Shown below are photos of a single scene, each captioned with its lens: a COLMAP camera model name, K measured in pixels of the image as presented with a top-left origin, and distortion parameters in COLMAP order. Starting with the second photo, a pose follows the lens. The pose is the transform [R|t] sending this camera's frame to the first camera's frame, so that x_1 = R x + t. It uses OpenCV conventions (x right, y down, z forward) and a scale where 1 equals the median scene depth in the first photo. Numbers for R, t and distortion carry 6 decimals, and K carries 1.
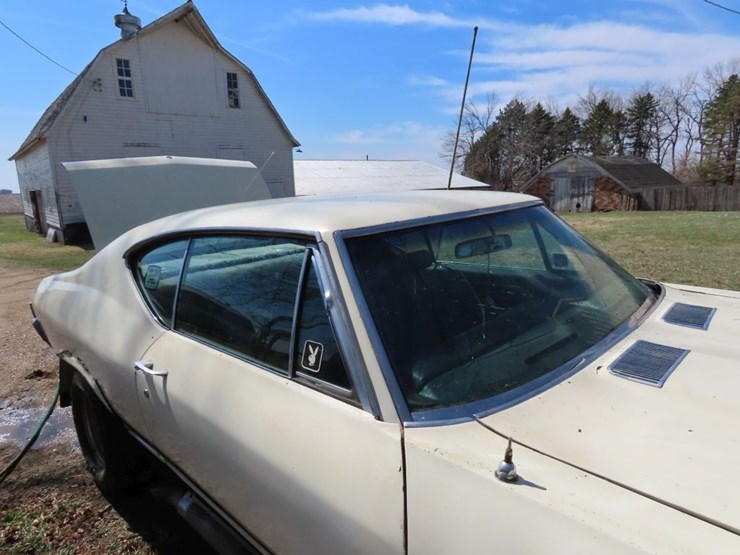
lens RADIAL K [[461.9, 0, 371.5], [0, 461.9, 275.9], [0, 0, 1]] dist [-0.010307, -0.003229]
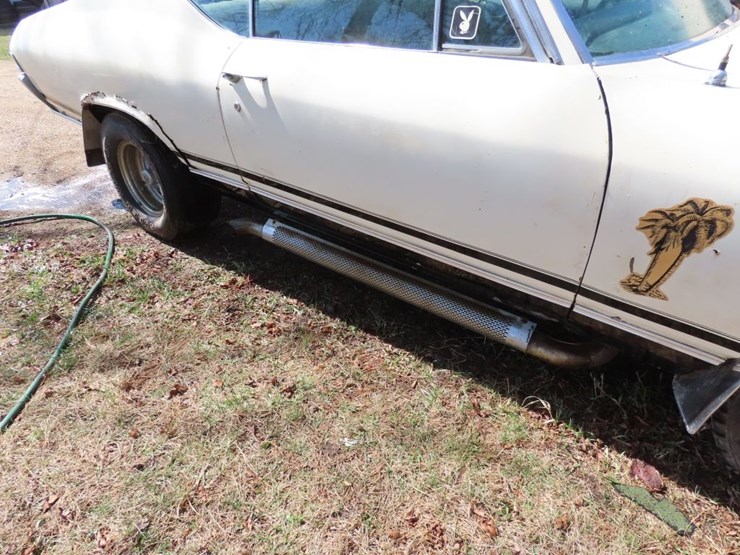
lens RADIAL K [[468.3, 0, 371.3], [0, 468.3, 278.0], [0, 0, 1]] dist [-0.003468, -0.000777]
pose [[0.992965, -0.047737, 0.108359, -0.026756], [0.002815, 0.924390, 0.381439, 0.017346], [-0.118374, -0.378450, 0.918021, -0.004180]]
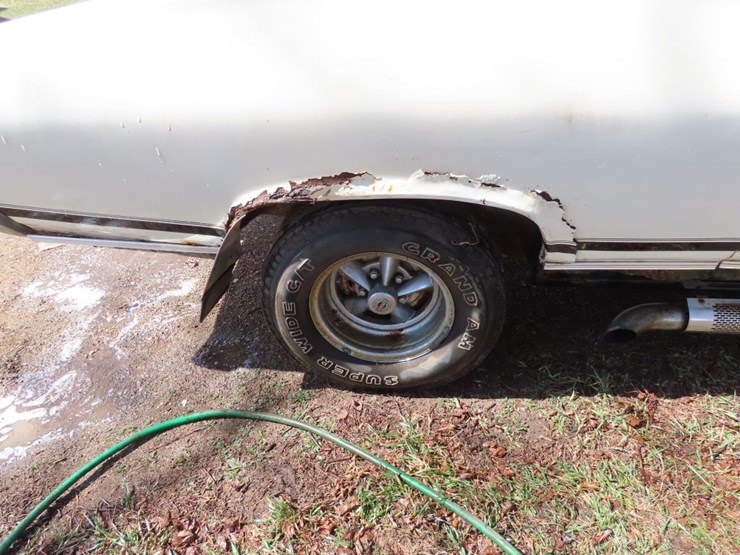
lens RADIAL K [[468.3, 0, 371.3], [0, 468.3, 278.0], [0, 0, 1]] dist [-0.003468, -0.000777]
pose [[0.772206, -0.385110, 0.505360, -0.101510], [0.136131, 0.877187, 0.460447, 0.006158], [-0.620618, -0.286765, 0.729794, 0.076646]]
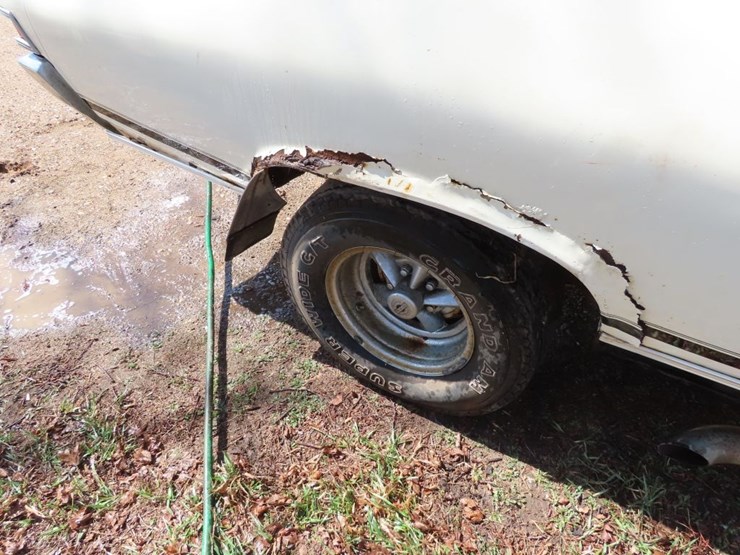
lens RADIAL K [[468.3, 0, 371.3], [0, 468.3, 278.0], [0, 0, 1]] dist [-0.003468, -0.000777]
pose [[0.965429, -0.146944, 0.215300, -0.084354], [0.008235, 0.842744, 0.538251, 0.006056], [-0.260536, -0.517871, 0.814820, 0.078734]]
